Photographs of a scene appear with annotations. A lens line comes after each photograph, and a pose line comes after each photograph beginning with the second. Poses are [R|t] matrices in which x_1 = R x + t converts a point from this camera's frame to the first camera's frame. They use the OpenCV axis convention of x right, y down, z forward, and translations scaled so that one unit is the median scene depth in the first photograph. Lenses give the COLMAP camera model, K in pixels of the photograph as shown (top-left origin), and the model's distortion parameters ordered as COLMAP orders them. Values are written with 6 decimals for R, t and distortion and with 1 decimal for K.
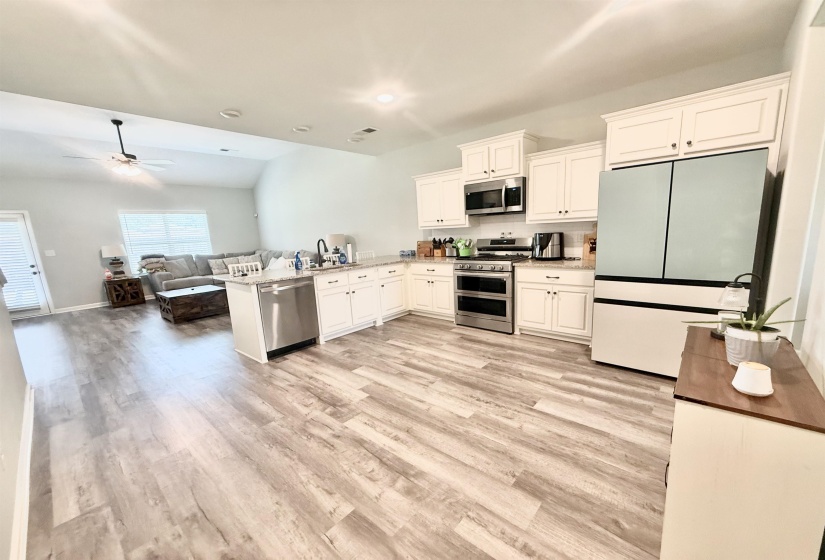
lens RADIAL K [[328.3, 0, 410.5], [0, 328.3, 290.5], [0, 0, 1]] dist [0.001606, -0.000299]
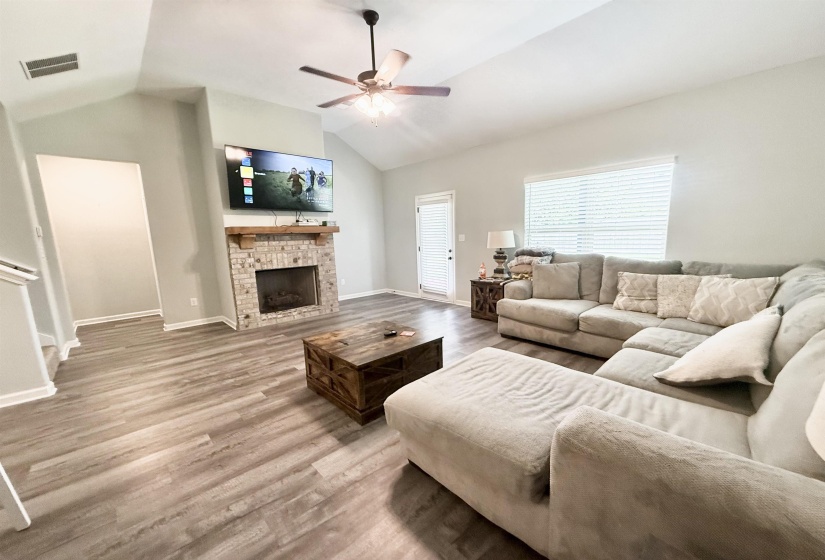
lens RADIAL K [[328.3, 0, 410.5], [0, 328.3, 290.5], [0, 0, 1]] dist [0.001606, -0.000299]
pose [[-0.097364, 0.221015, -0.970398, -0.308145], [-0.147863, 0.960997, 0.233710, -0.265877], [0.984204, 0.166241, -0.060887, 1.523047]]
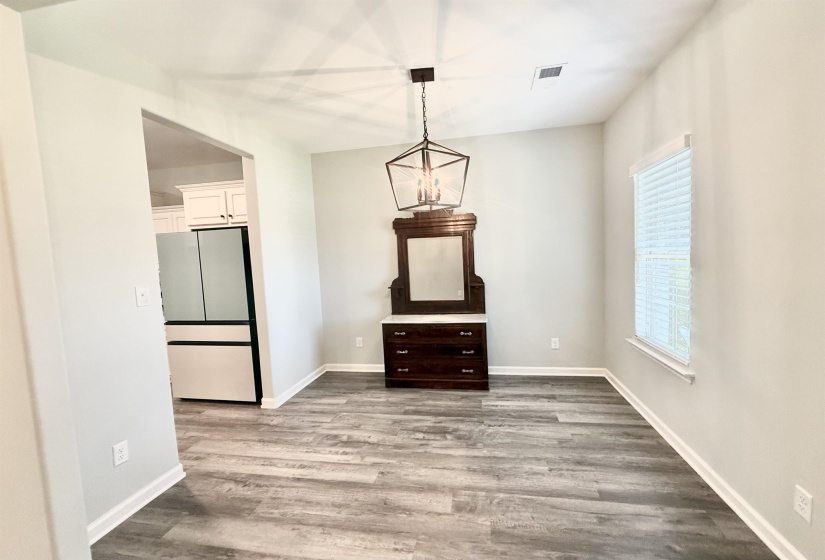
lens RADIAL K [[369.9, 0, 410.8], [0, 369.9, 283.7], [0, 0, 1]] dist [0.000856, -0.000148]
pose [[0.864515, -0.024992, 0.501985, 0.473226], [0.091221, 0.989977, -0.107814, 0.029618], [-0.494259, 0.138999, 0.858130, -0.388847]]
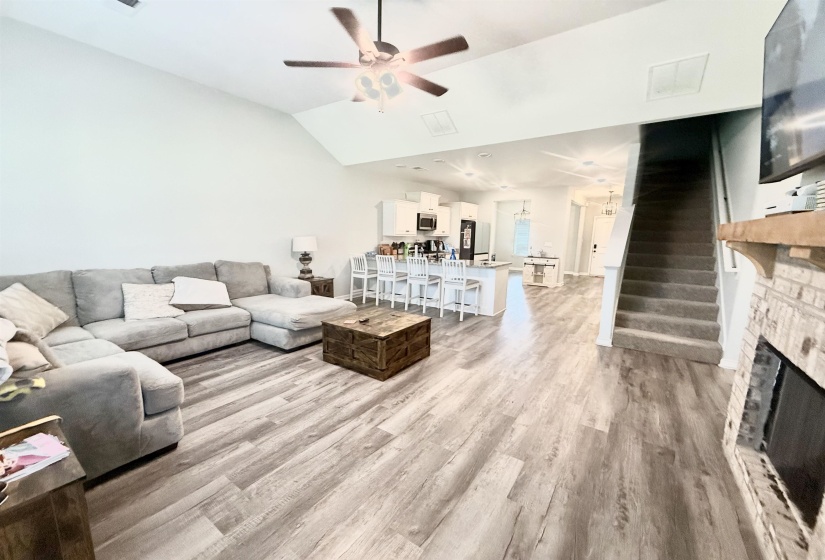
lens RADIAL K [[328.3, 0, 410.5], [0, 328.3, 290.5], [0, 0, 1]] dist [0.001606, -0.000299]
pose [[-0.113744, -0.124801, 0.985640, -1.810821], [0.169865, 0.975028, 0.143060, -0.185602], [-0.978881, 0.183698, -0.089704, 1.398166]]
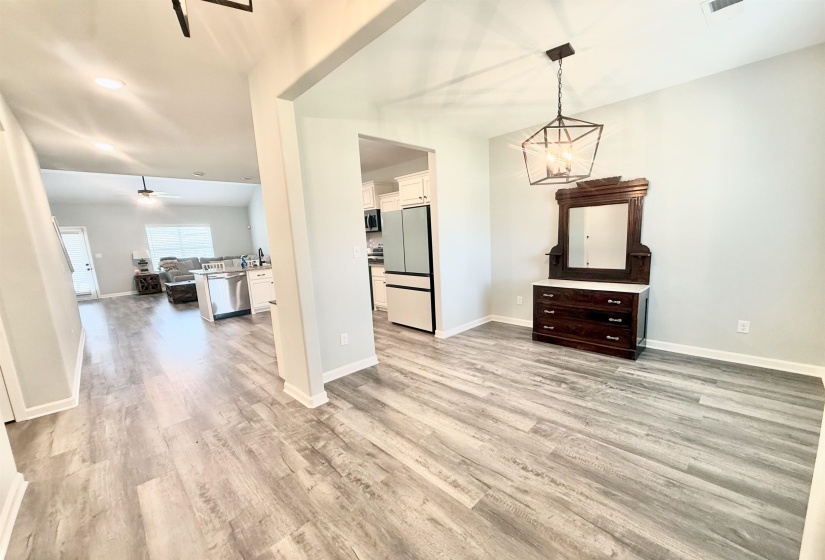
lens RADIAL K [[328.3, 0, 410.5], [0, 328.3, 290.5], [0, 0, 1]] dist [0.001606, -0.000299]
pose [[0.996901, 0.014383, -0.077342, 0.600528], [-0.015330, 0.999814, -0.011665, 0.054715], [0.077160, 0.012814, 0.996936, -0.519115]]
